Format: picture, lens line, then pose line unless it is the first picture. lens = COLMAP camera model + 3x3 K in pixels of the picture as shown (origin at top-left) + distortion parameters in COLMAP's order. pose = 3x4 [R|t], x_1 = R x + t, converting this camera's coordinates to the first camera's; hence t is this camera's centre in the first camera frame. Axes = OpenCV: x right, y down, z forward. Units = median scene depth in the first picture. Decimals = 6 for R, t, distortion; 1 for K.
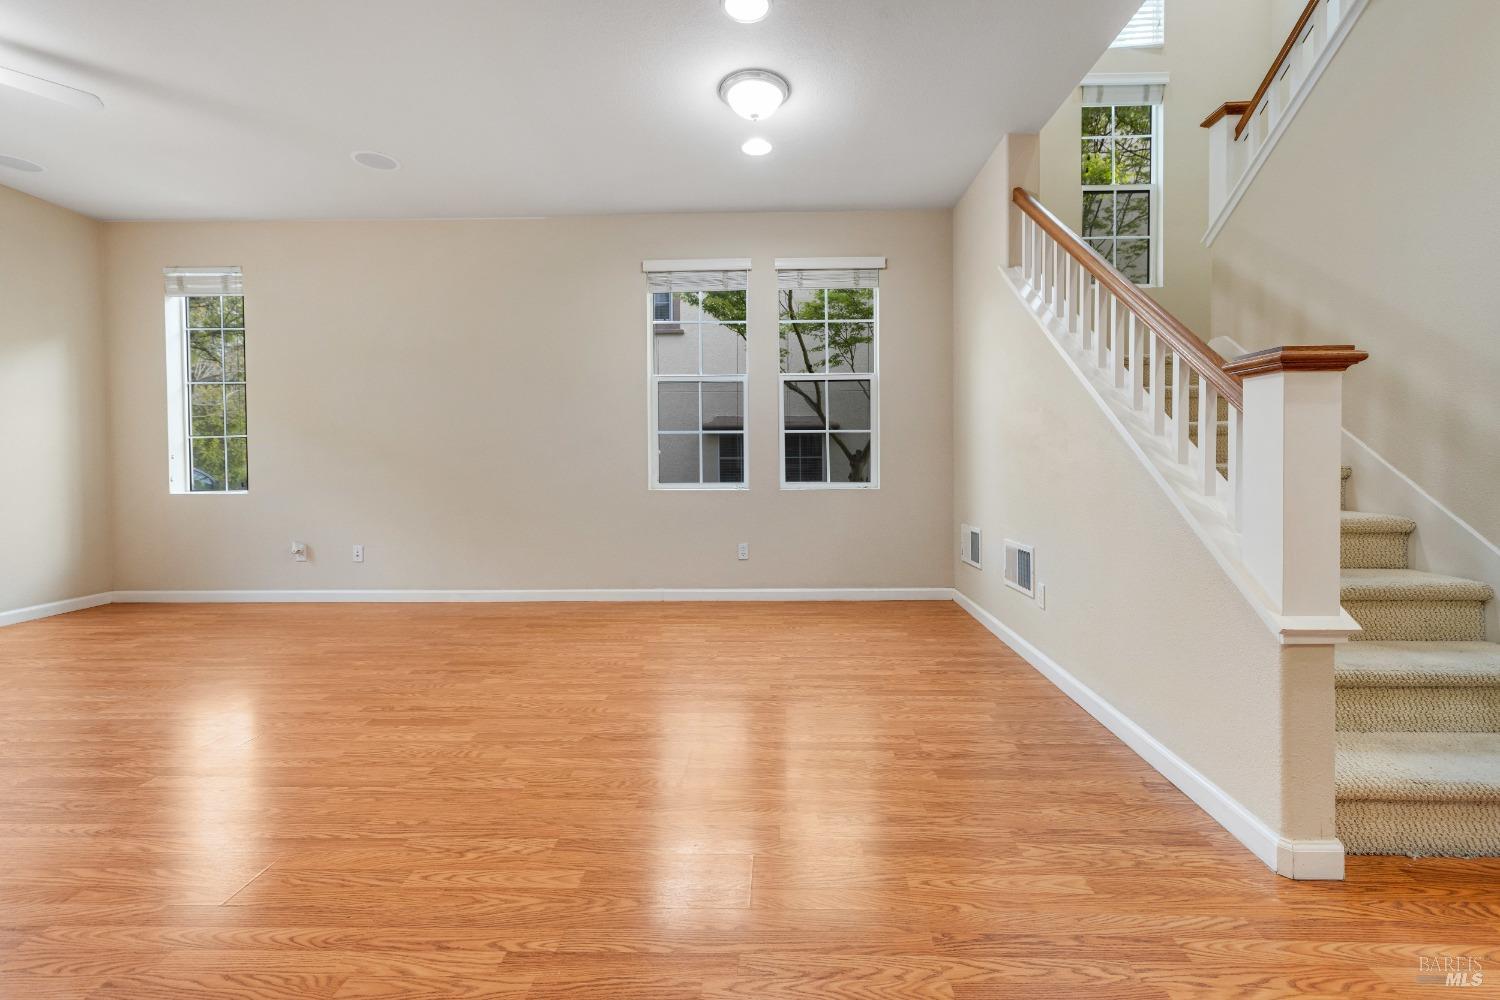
lens RADIAL K [[609.4, 0, 756.1], [0, 609.4, 472.7], [0, 0, 1]] dist [0.001684, 0.000221]
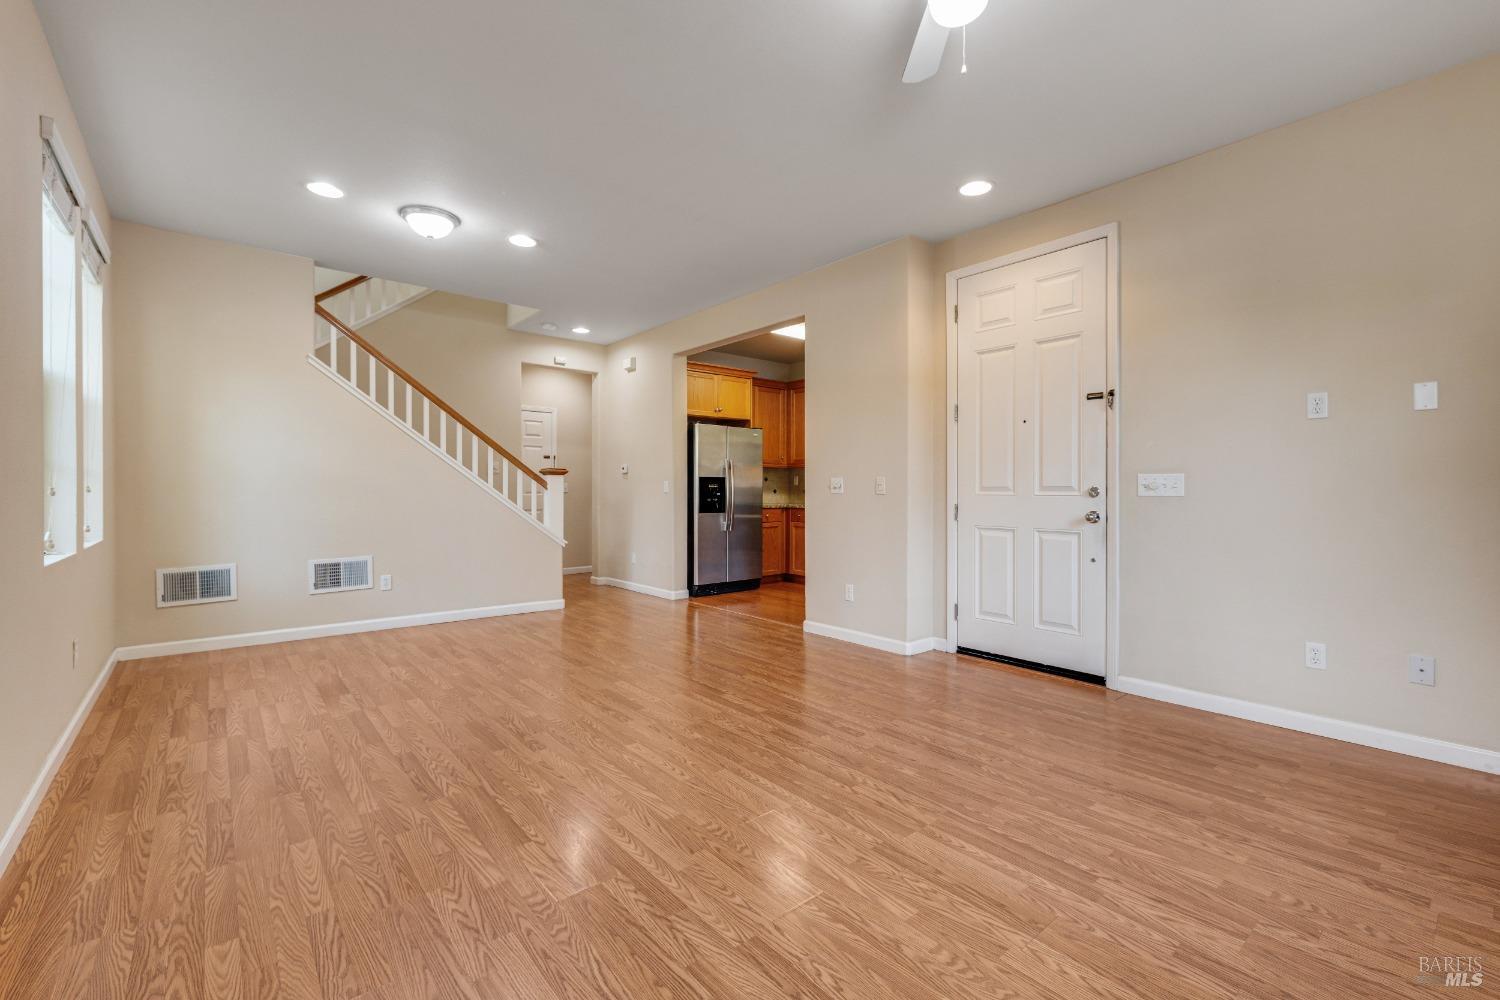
lens RADIAL K [[644.2, 0, 741.2], [0, 644.2, 474.9], [0, 0, 1]] dist [0.002708, 0.000530]
pose [[-0.654894, 0.033801, 0.754964, -1.735129], [0.010859, 0.999317, -0.035321, -0.025876], [-0.755643, -0.014933, -0.654814, 1.665498]]
